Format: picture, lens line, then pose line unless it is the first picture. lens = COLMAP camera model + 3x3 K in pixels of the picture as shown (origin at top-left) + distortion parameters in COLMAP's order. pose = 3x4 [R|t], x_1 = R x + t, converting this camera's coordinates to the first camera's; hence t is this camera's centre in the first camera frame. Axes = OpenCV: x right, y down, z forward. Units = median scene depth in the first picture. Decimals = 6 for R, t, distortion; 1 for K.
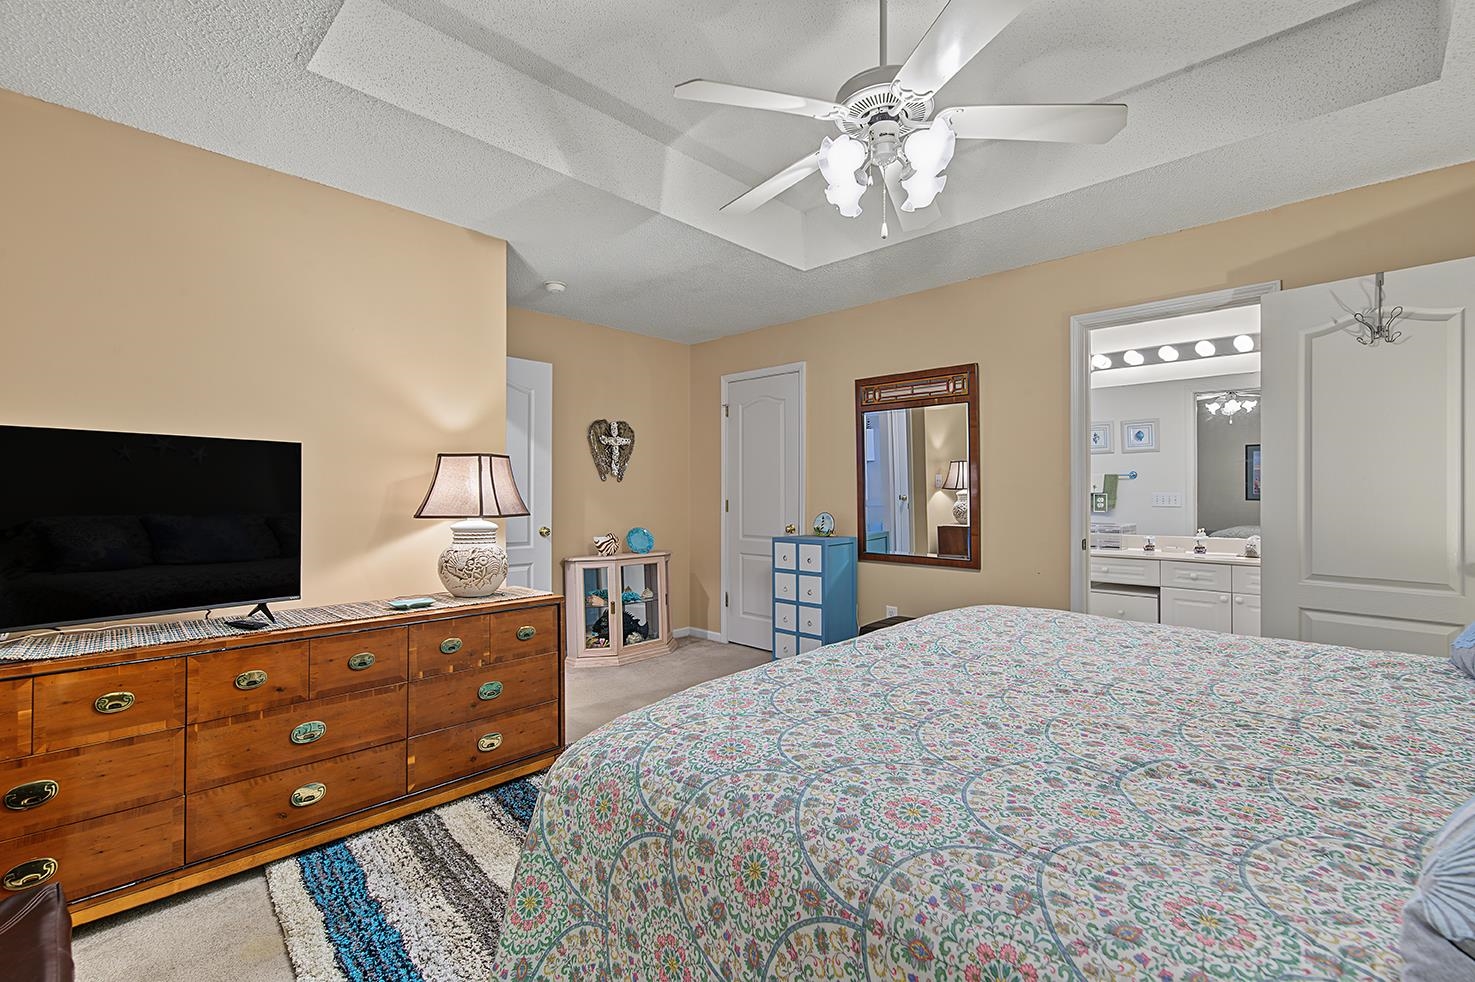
lens RADIAL K [[648.3, 0, 731.0], [0, 648.3, 492.2], [0, 0, 1]] dist [-0.001776, 0.003287]
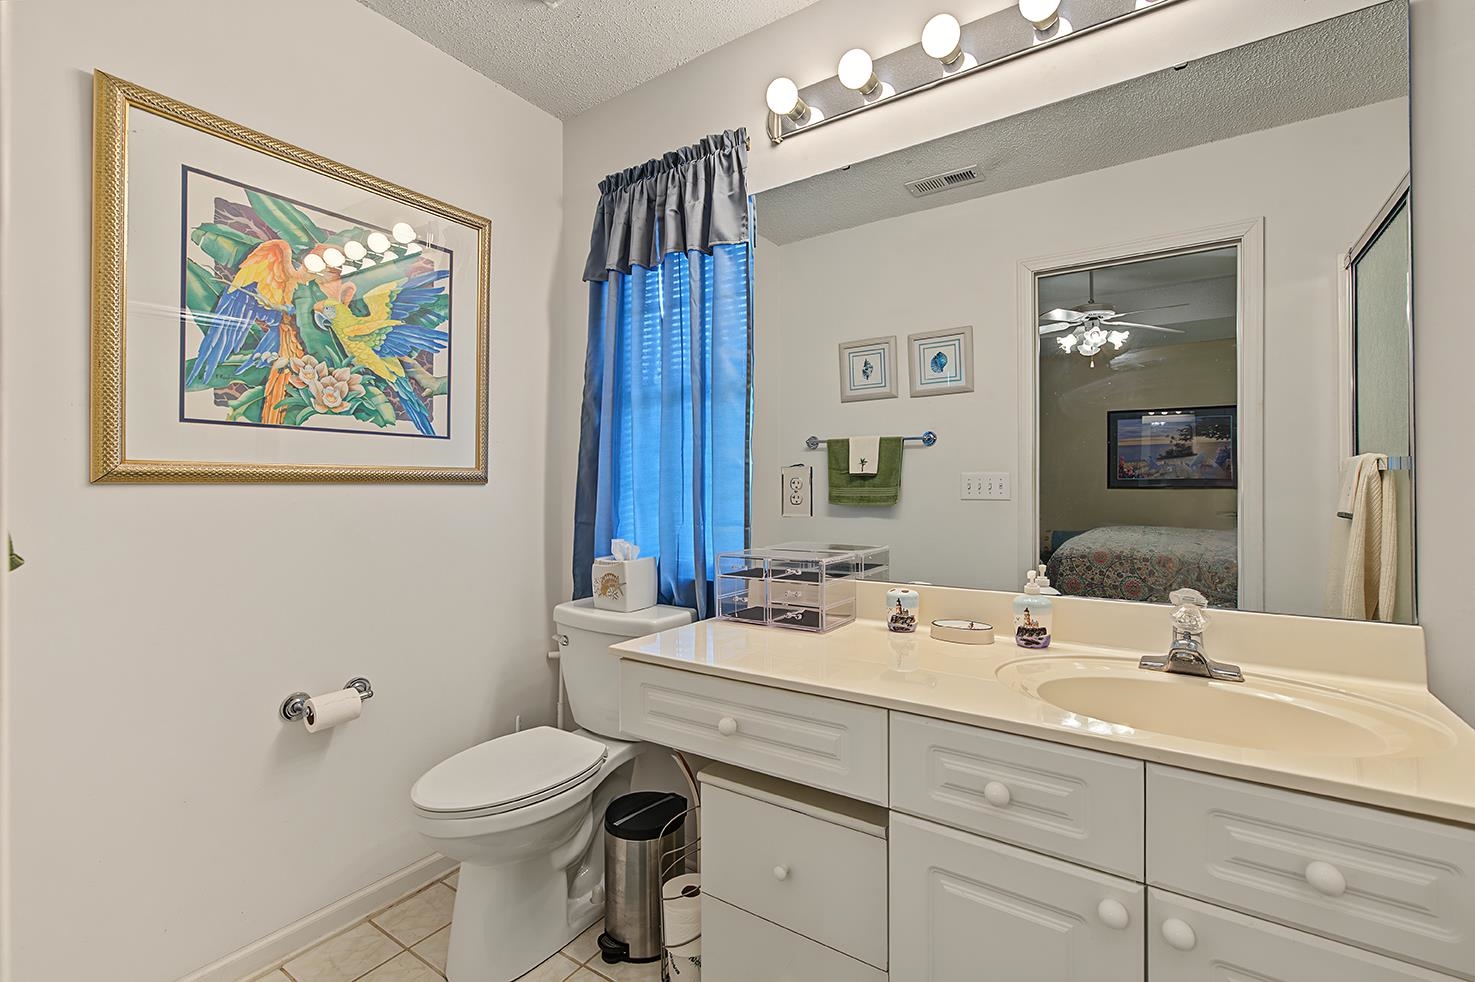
lens RADIAL K [[648.3, 0, 742.9], [0, 648.3, 487.3], [0, 0, 1]] dist [-0.001776, 0.003287]
pose [[0.984273, -0.000915, 0.176653, 0.379695], [0.000147, 0.999990, 0.004359, 0.010032], [-0.176655, -0.004264, 0.984264, 0.513153]]
